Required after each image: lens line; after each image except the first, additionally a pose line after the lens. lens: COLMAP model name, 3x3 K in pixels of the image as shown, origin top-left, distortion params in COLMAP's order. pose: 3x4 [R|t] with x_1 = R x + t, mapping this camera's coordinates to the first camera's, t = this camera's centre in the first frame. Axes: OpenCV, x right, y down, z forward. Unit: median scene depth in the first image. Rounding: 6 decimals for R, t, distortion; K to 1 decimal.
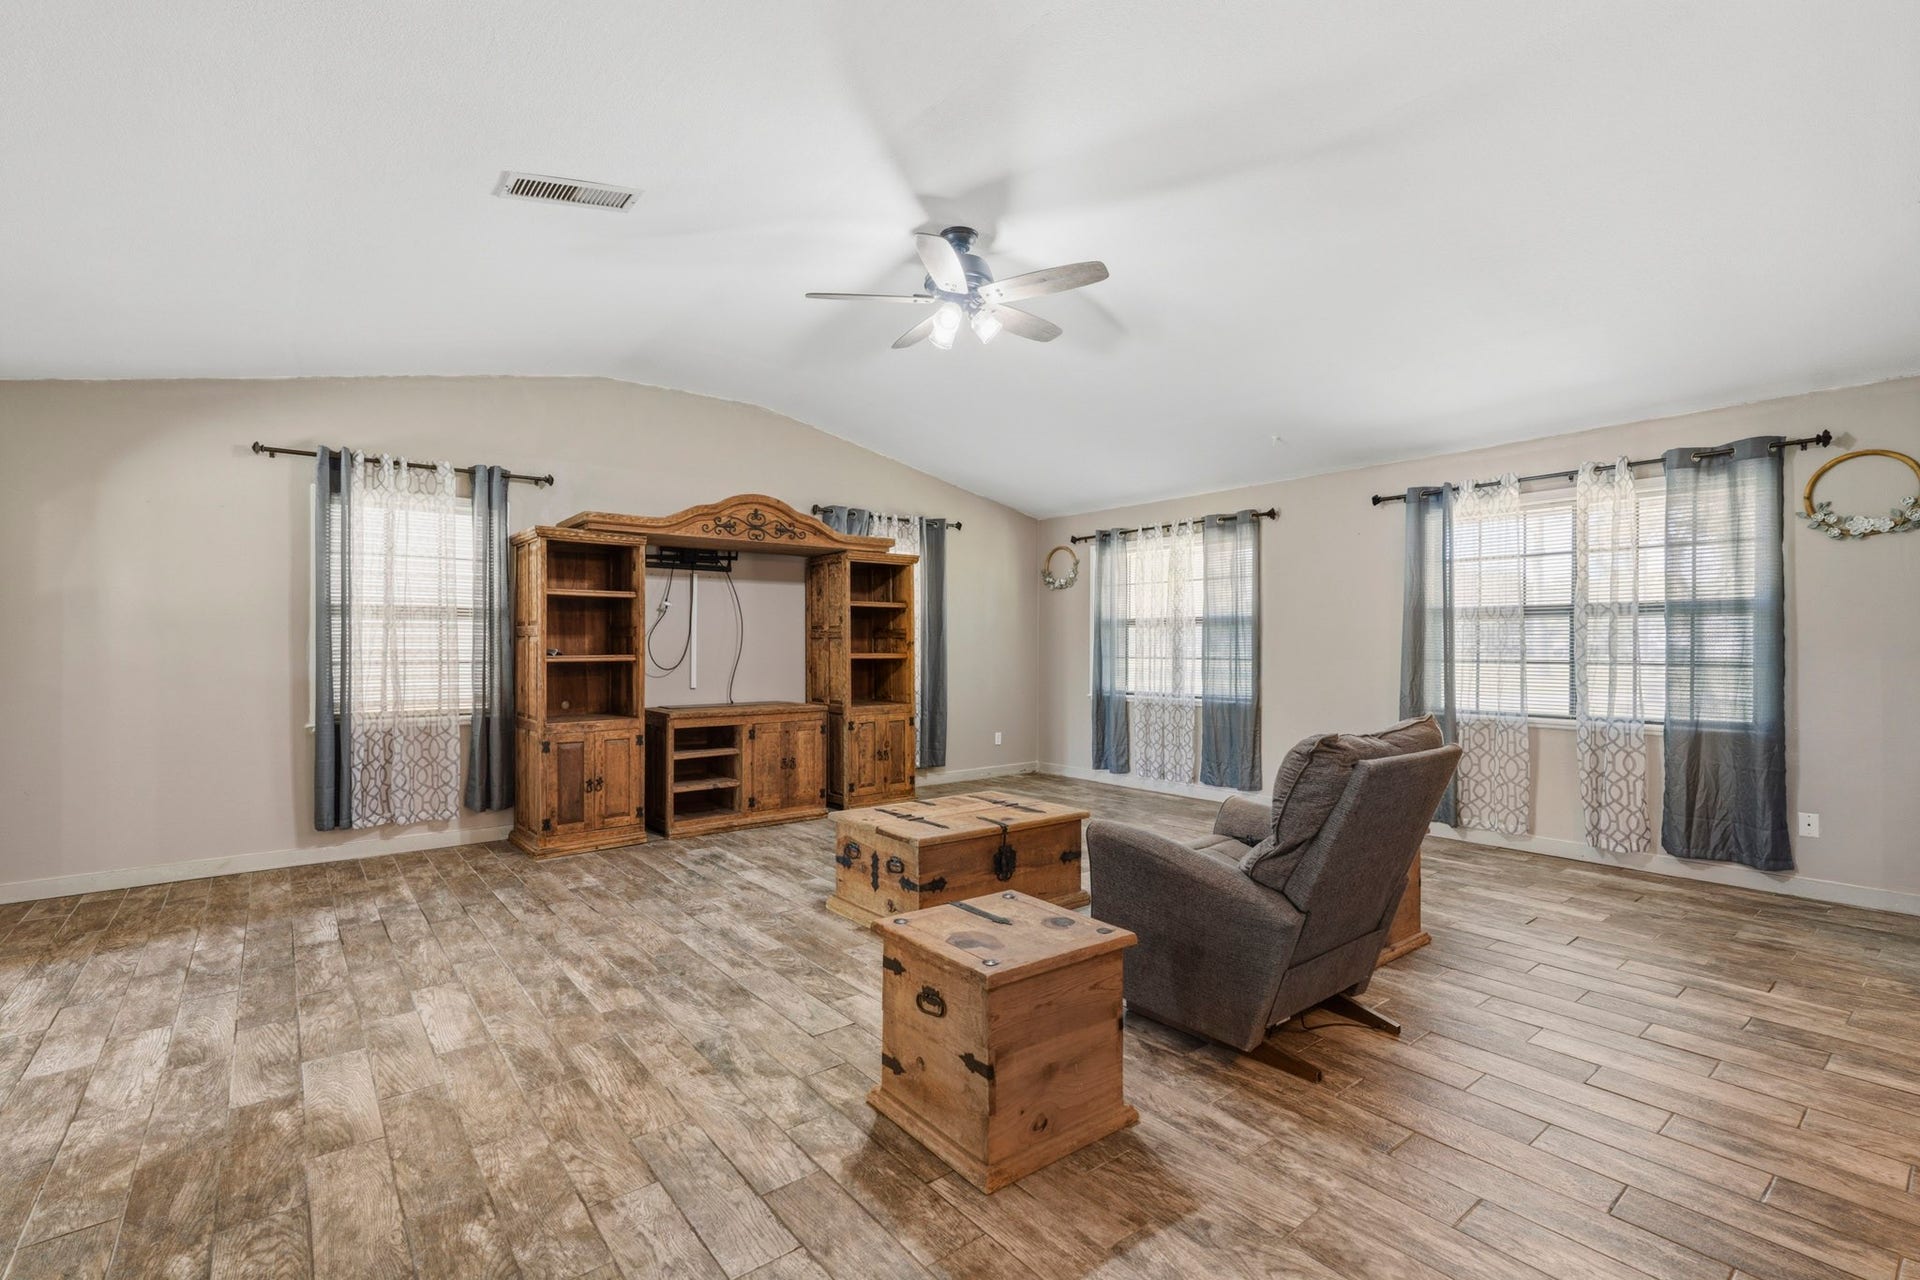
lens RADIAL K [[856.2, 0, 989.5], [0, 856.2, 640.1], [0, 0, 1]] dist [-0.000174, 0.000092]
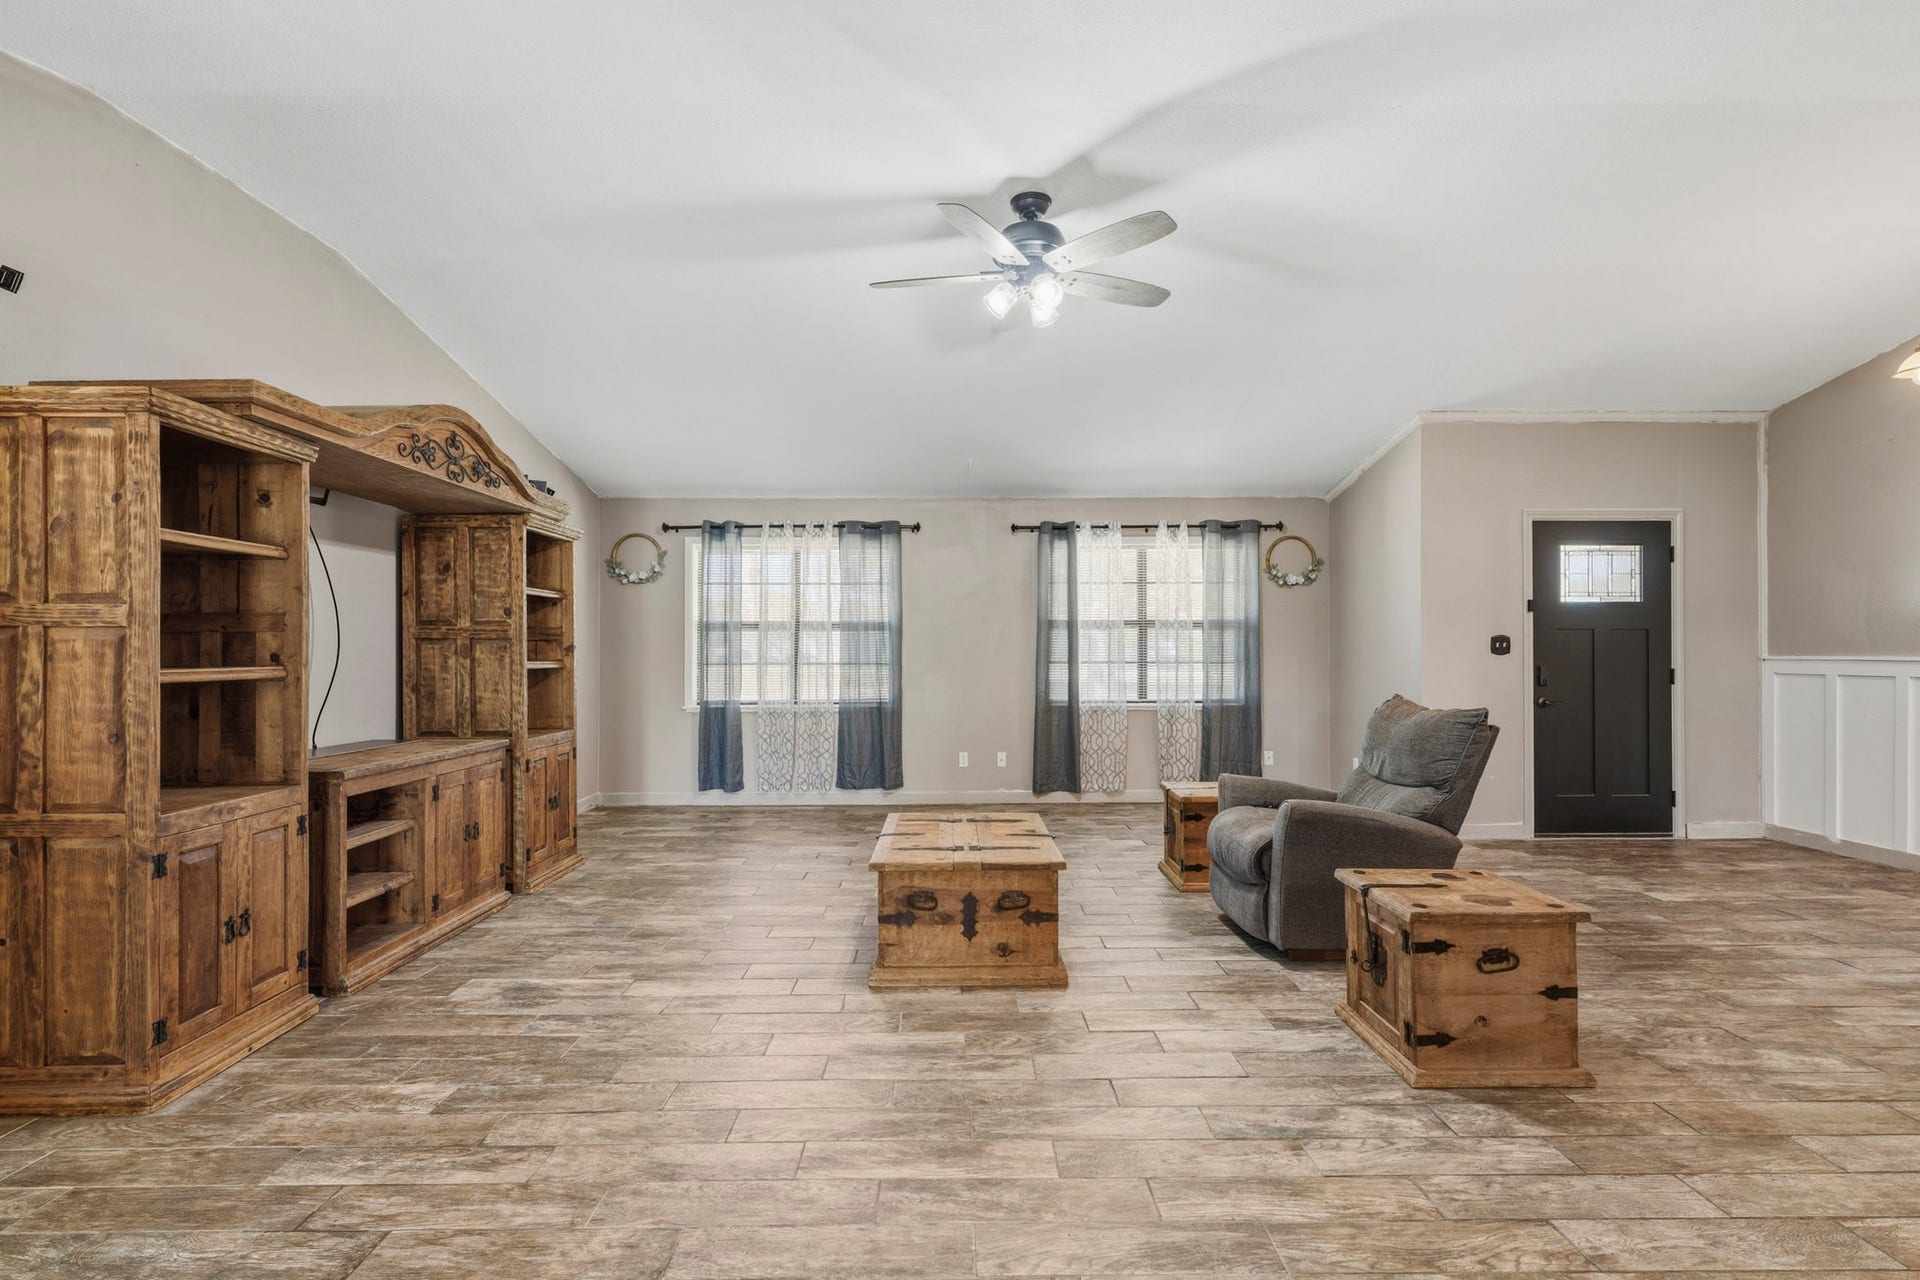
lens RADIAL K [[856.7, 0, 960.6], [0, 856.7, 647.0], [0, 0, 1]] dist [0.000524, 0.000159]
pose [[0.627660, 0.003406, 0.778480, -0.628833], [-0.002921, 0.999994, -0.002020, 0.005574], [-0.778482, -0.001006, 0.627666, 0.379183]]
